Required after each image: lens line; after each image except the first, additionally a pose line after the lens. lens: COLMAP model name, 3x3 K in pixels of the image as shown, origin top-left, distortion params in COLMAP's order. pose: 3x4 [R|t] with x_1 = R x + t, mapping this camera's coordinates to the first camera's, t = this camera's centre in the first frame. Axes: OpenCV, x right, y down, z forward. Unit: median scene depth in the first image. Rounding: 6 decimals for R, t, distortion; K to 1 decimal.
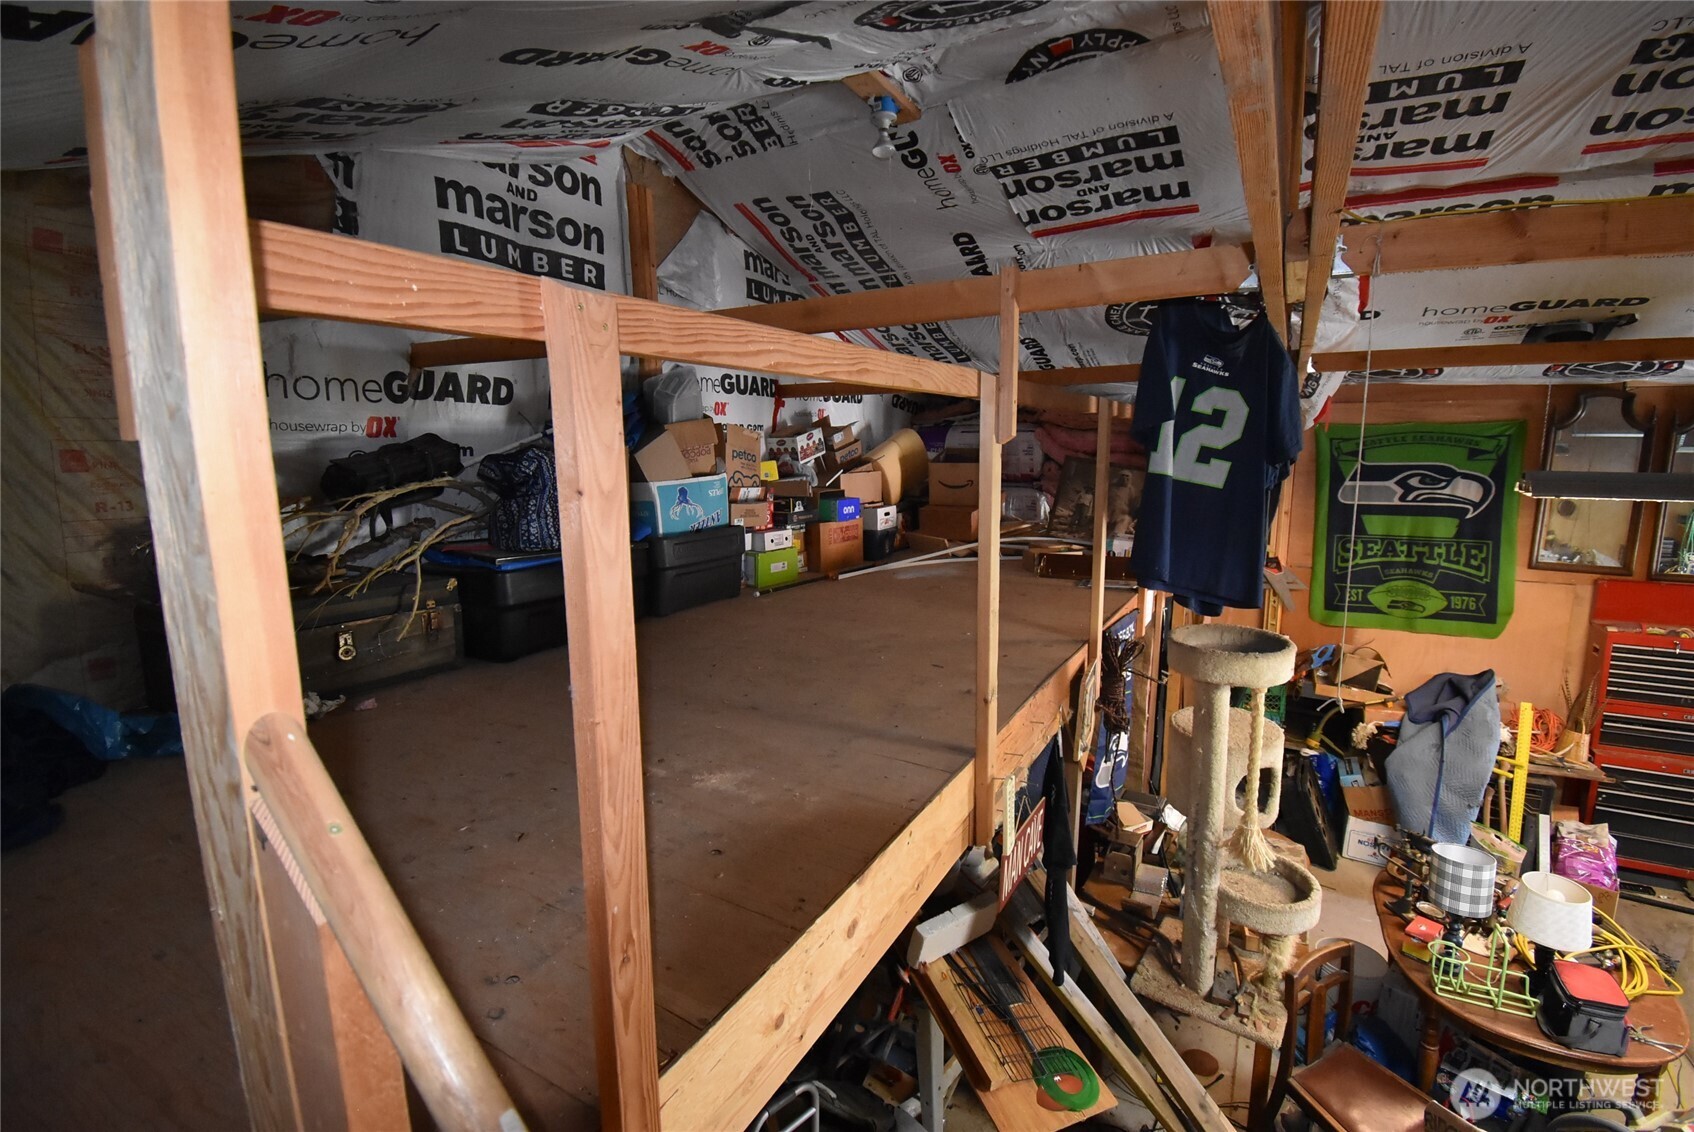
lens RADIAL K [[746.8, 0, 858.4], [0, 746.8, 560.1], [0, 0, 1]] dist [0.008416, -0.017447]
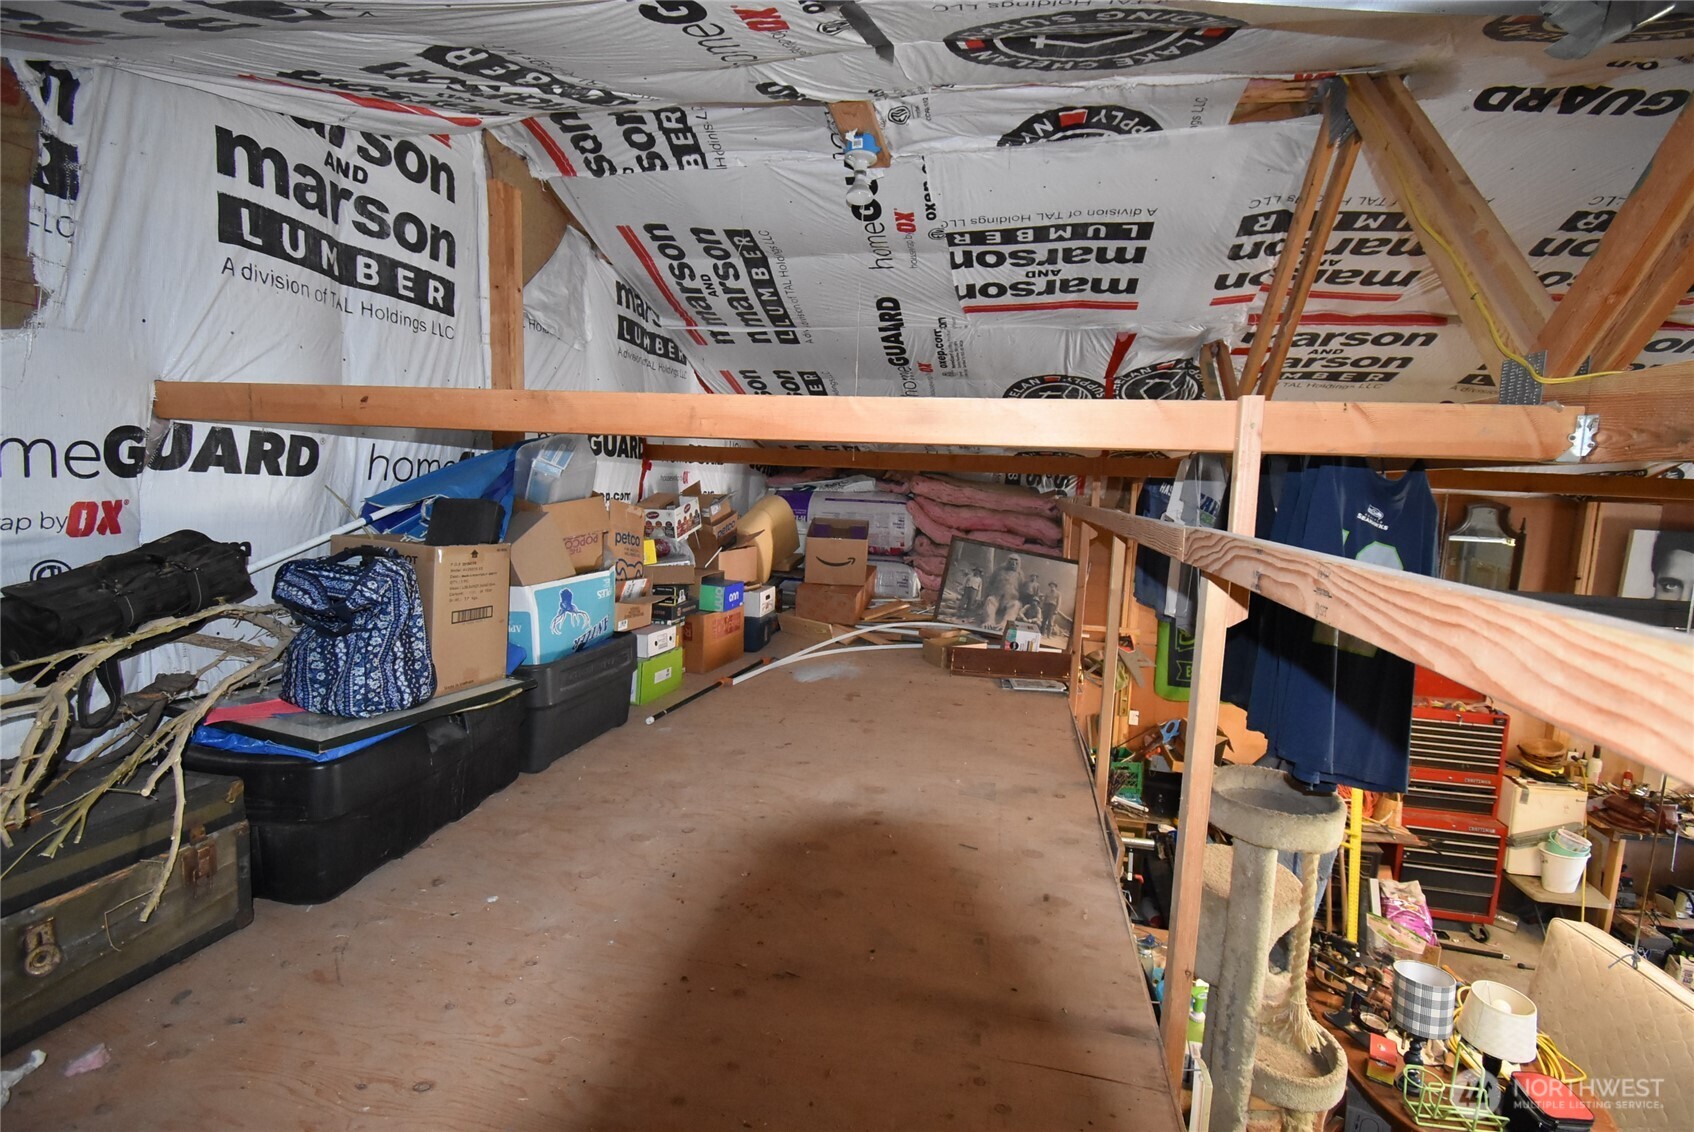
lens RADIAL K [[746.8, 0, 857.3], [0, 746.8, 560.1], [0, 0, 1]] dist [0.008416, -0.017447]
pose [[0.951139, 0.016394, 0.308328, -0.169825], [-0.001467, 0.998818, -0.048581, -0.081884], [-0.308760, 0.045755, 0.950039, 0.180689]]
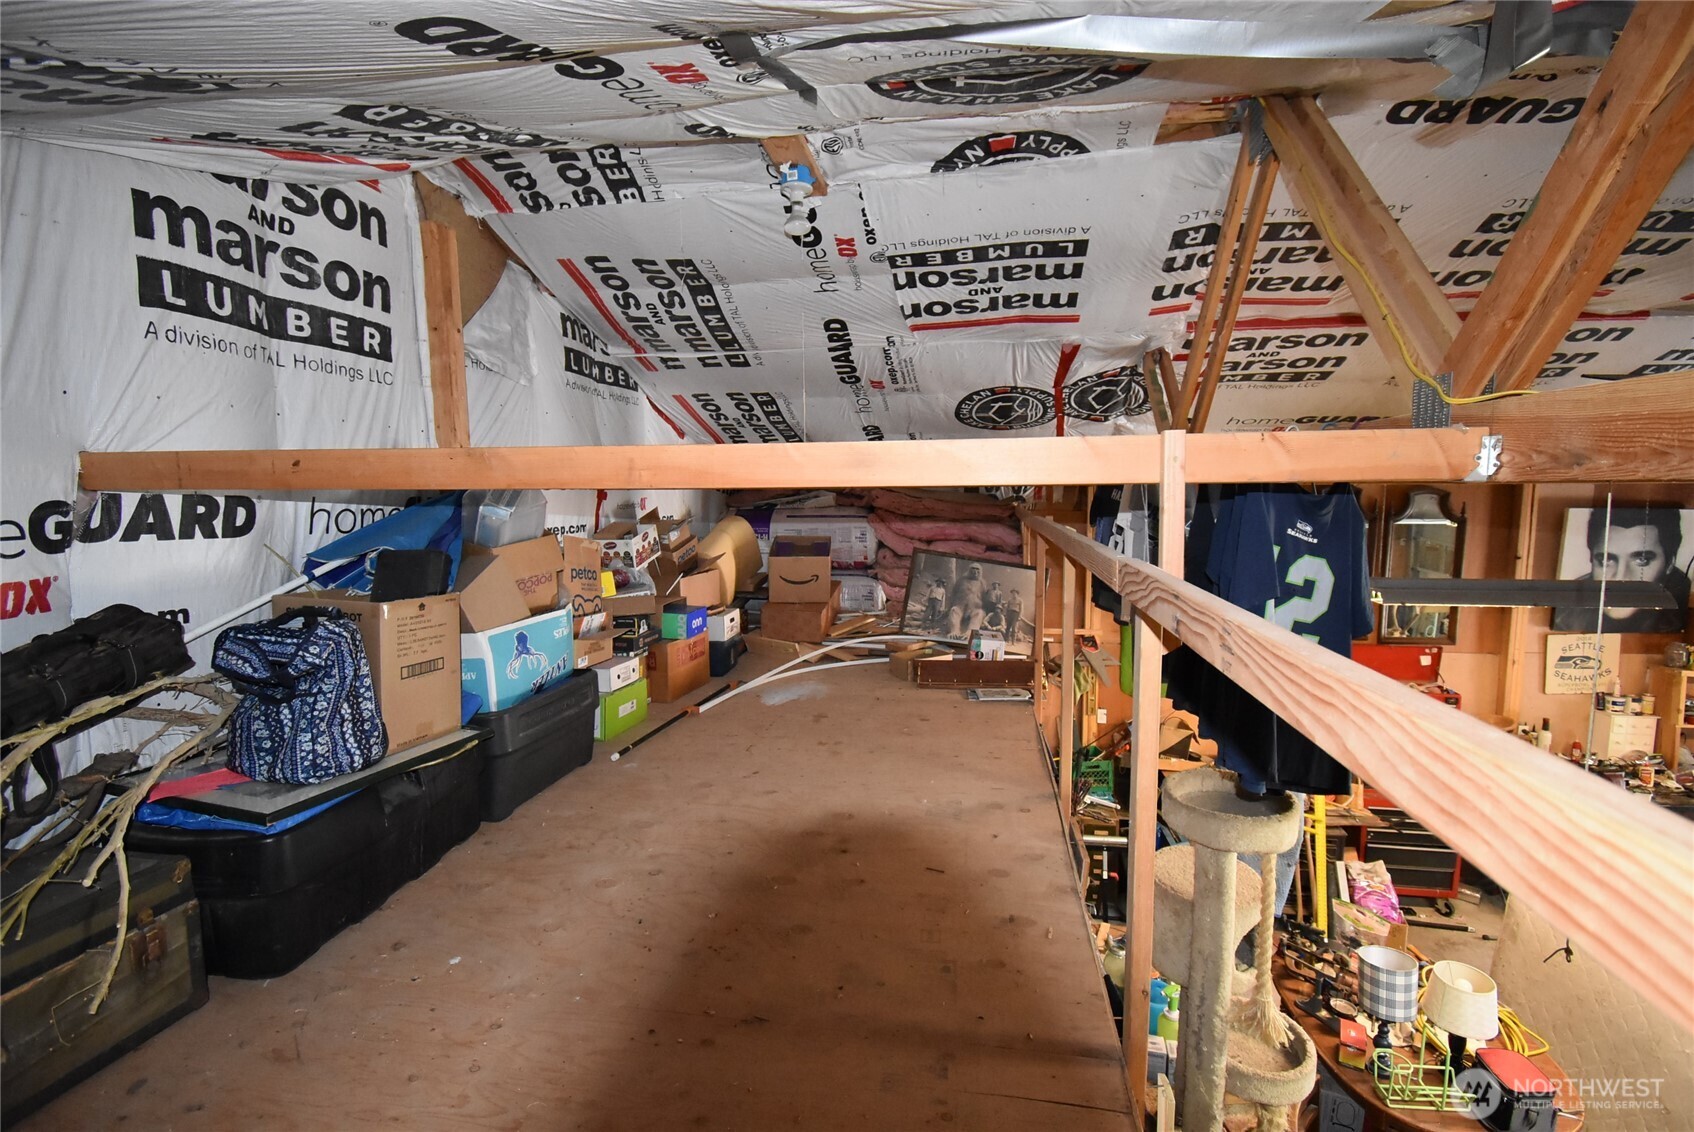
lens RADIAL K [[746.8, 0, 856.4], [0, 746.8, 560.3], [0, 0, 1]] dist [0.008416, -0.017447]
pose [[0.938290, -0.030268, 0.344521, -0.158673], [0.052008, 0.997184, -0.054034, -0.100041], [-0.341916, 0.068618, 0.937222, 0.171881]]
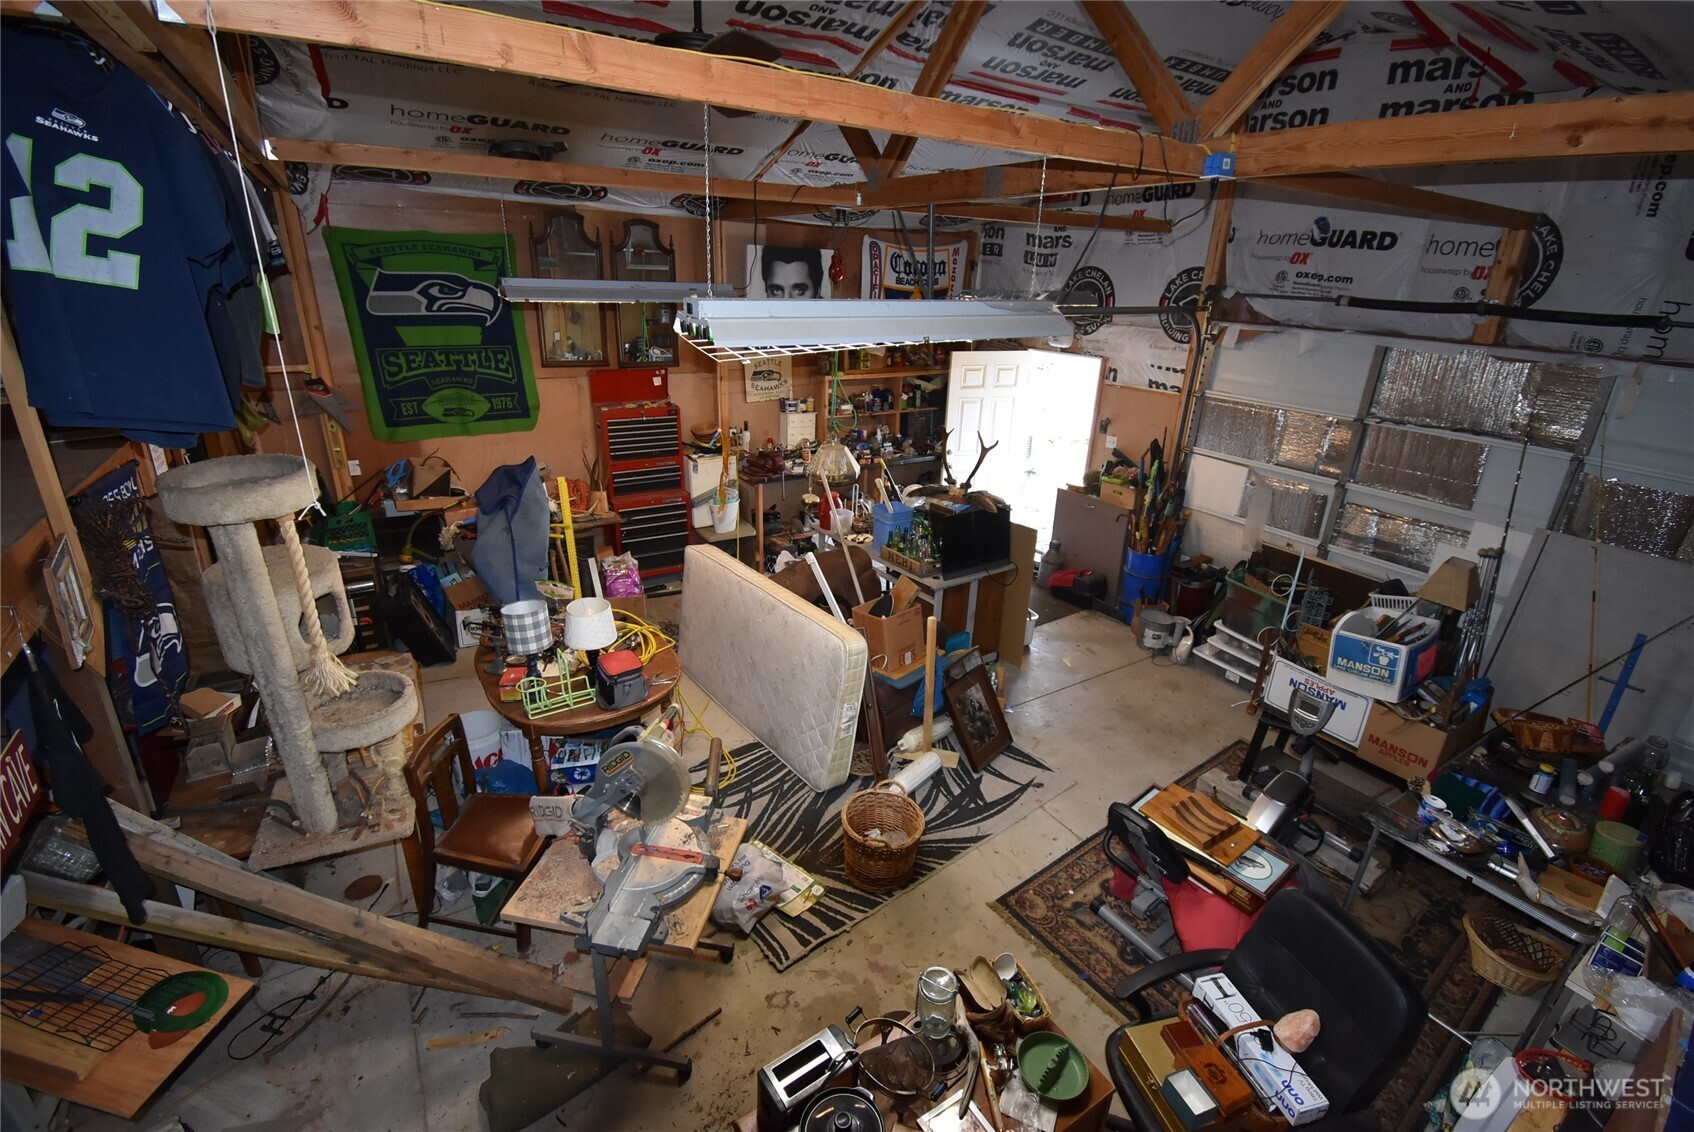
lens RADIAL K [[746.8, 0, 852.0], [0, 746.8, 561.3], [0, 0, 1]] dist [0.008416, -0.017447]
pose [[0.470400, -0.298056, 0.830594, 0.047104], [0.097900, 0.953049, 0.286554, 0.016264], [-0.877006, -0.053480, 0.477494, -0.043380]]
